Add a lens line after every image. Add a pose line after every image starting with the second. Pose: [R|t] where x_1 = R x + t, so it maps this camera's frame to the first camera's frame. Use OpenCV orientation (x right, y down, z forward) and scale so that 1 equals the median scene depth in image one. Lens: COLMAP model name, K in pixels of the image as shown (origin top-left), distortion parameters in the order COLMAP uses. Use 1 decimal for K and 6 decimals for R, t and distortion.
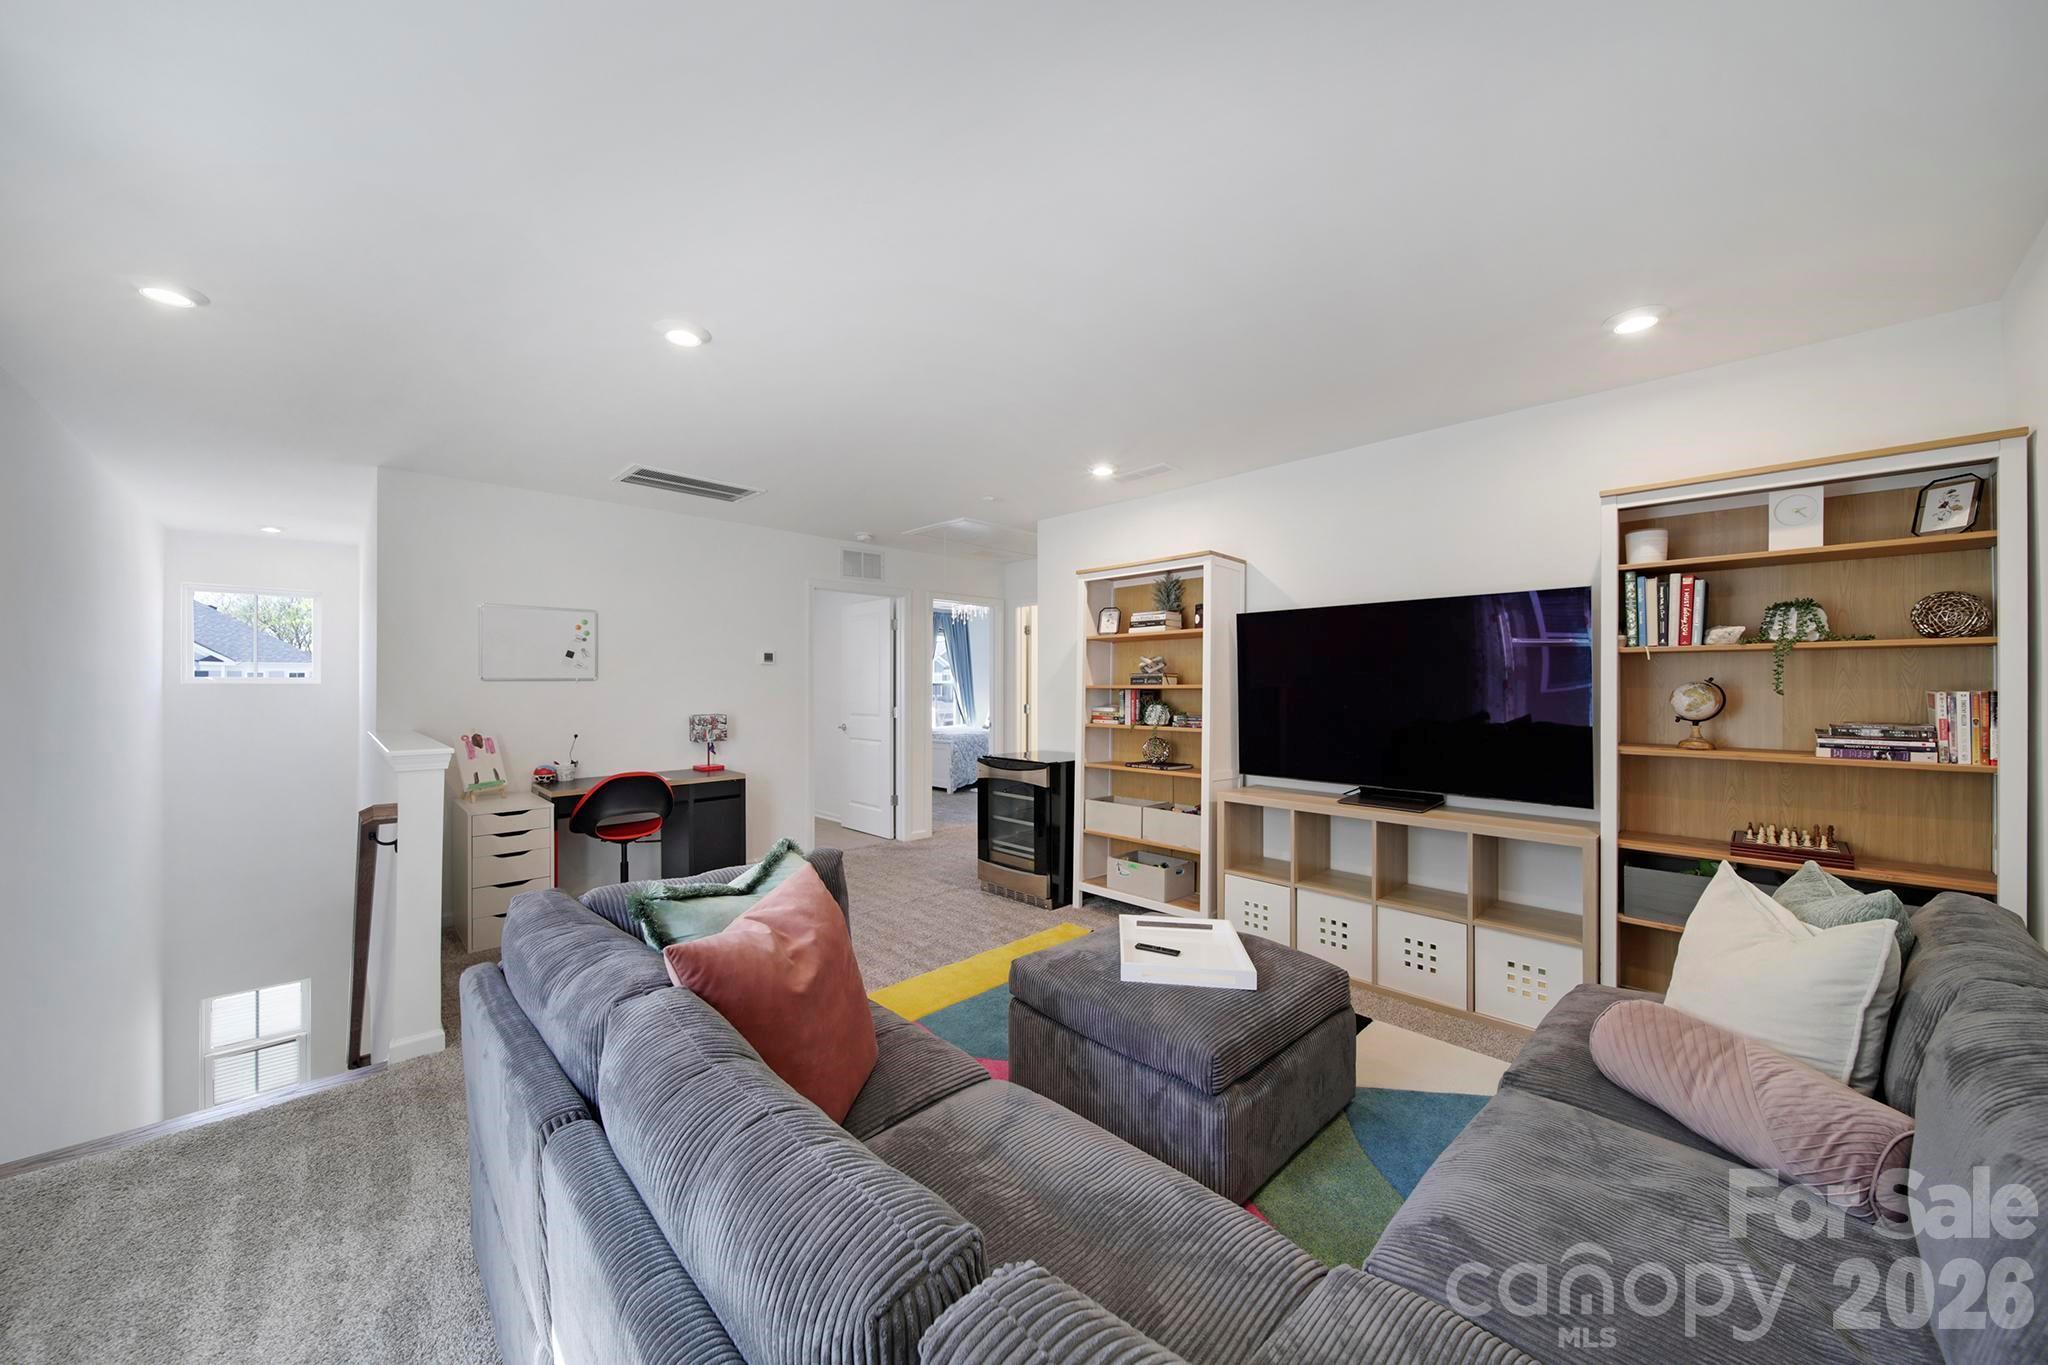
lens RADIAL K [[716.4, 0, 1024.3], [0, 716.4, 686.2], [0, 0, 1]] dist [-0.001695, 0.000012]
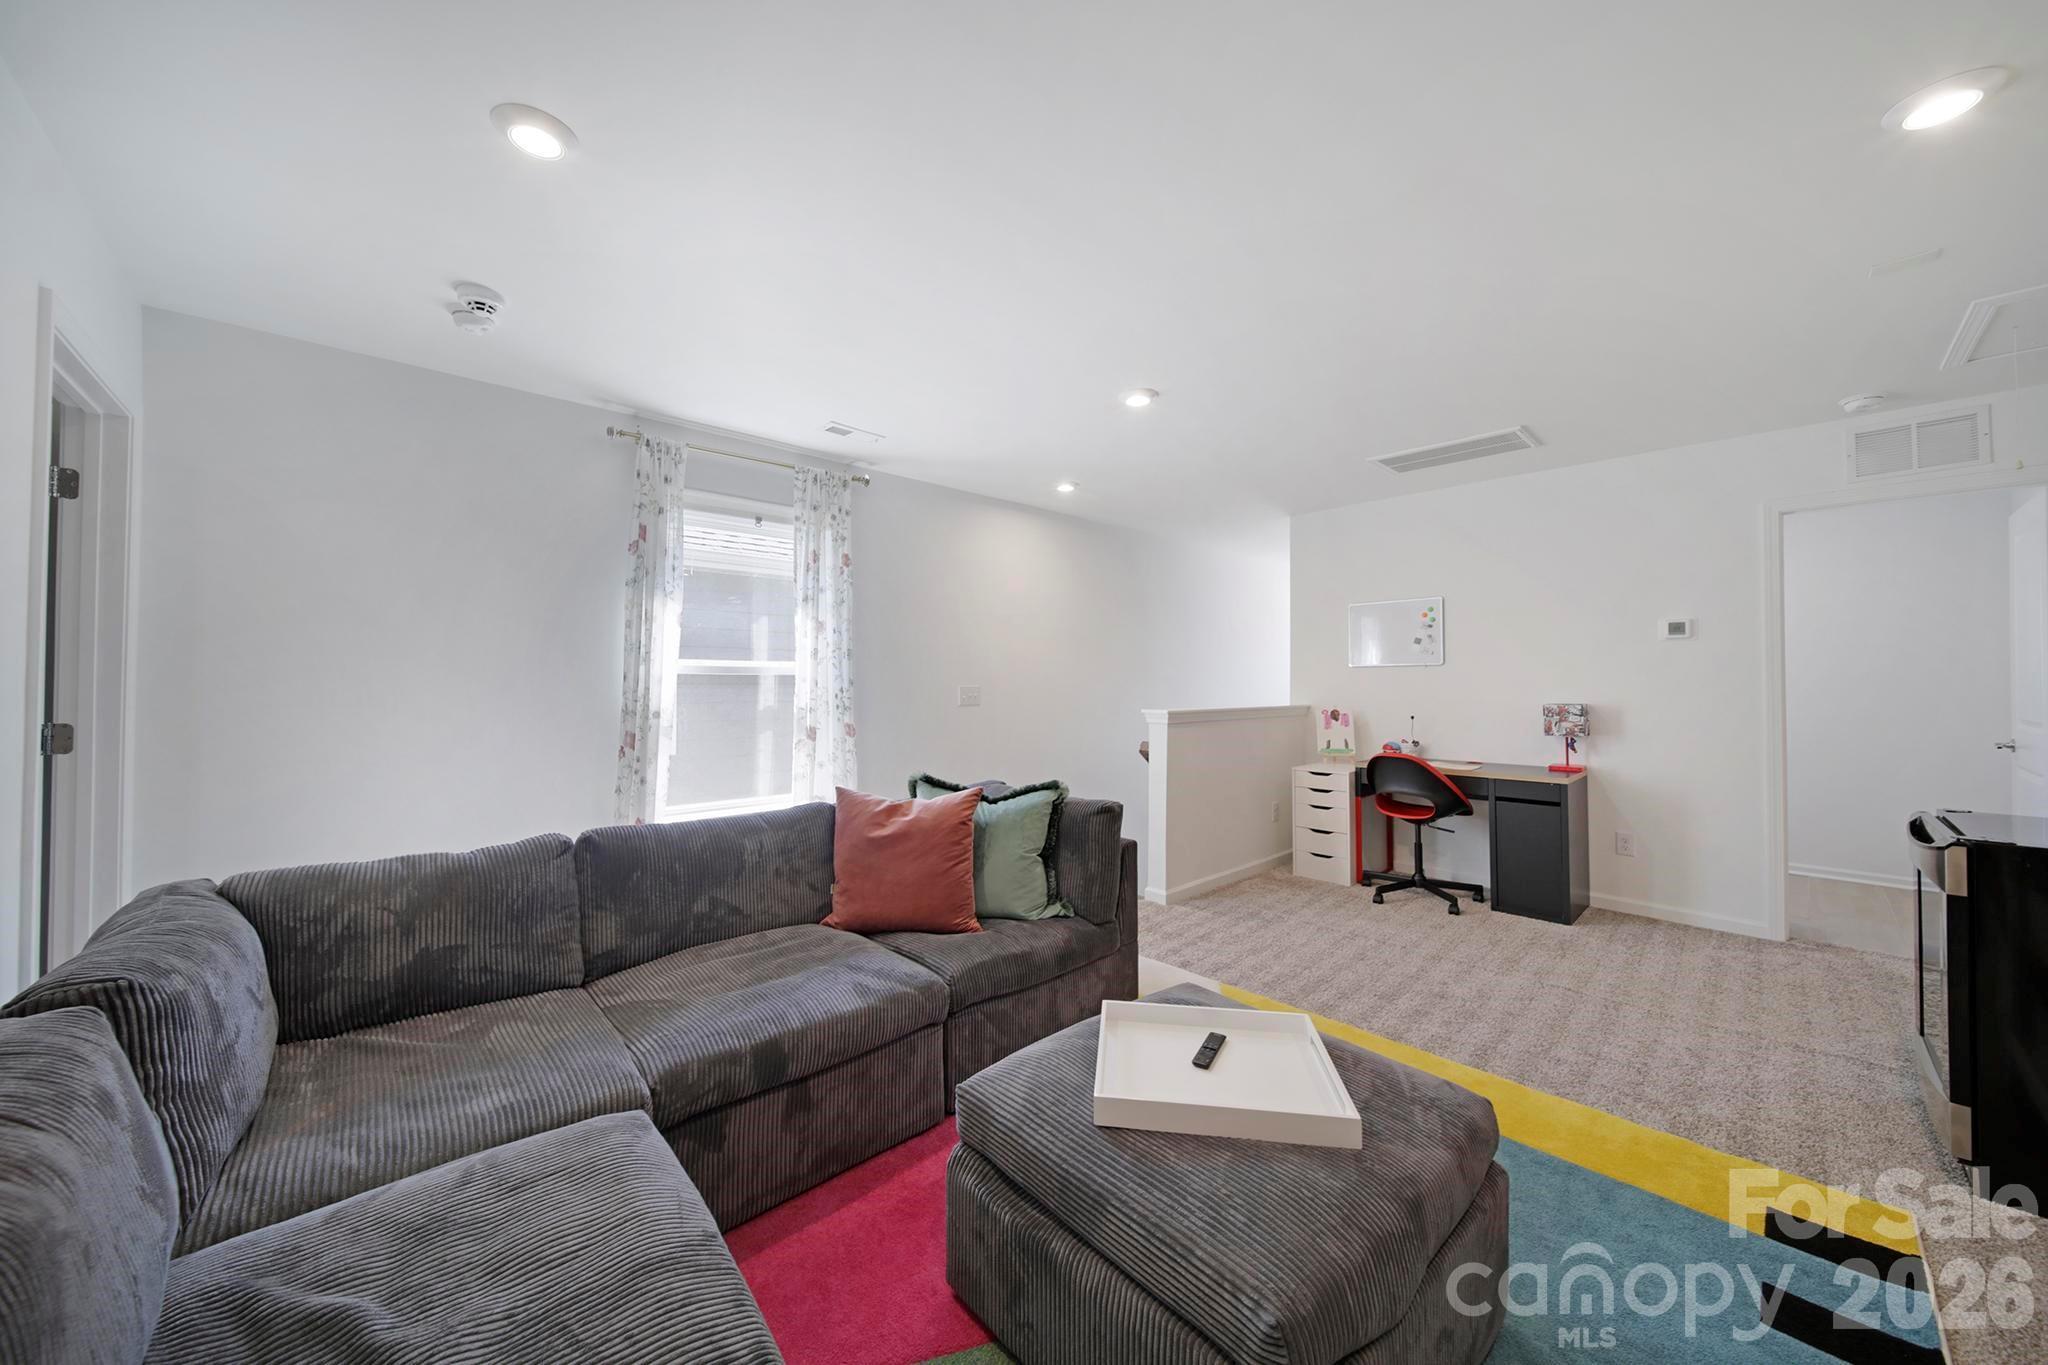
lens RADIAL K [[716.4, 0, 1024.8], [0, 716.4, 673.7], [0, 0, 1]] dist [-0.001695, 0.000012]
pose [[-0.027282, -0.009246, -0.999585, 0.450812], [-0.000234, 0.999957, -0.009243, 0.014183], [0.999628, -0.000018, -0.027283, 0.444915]]
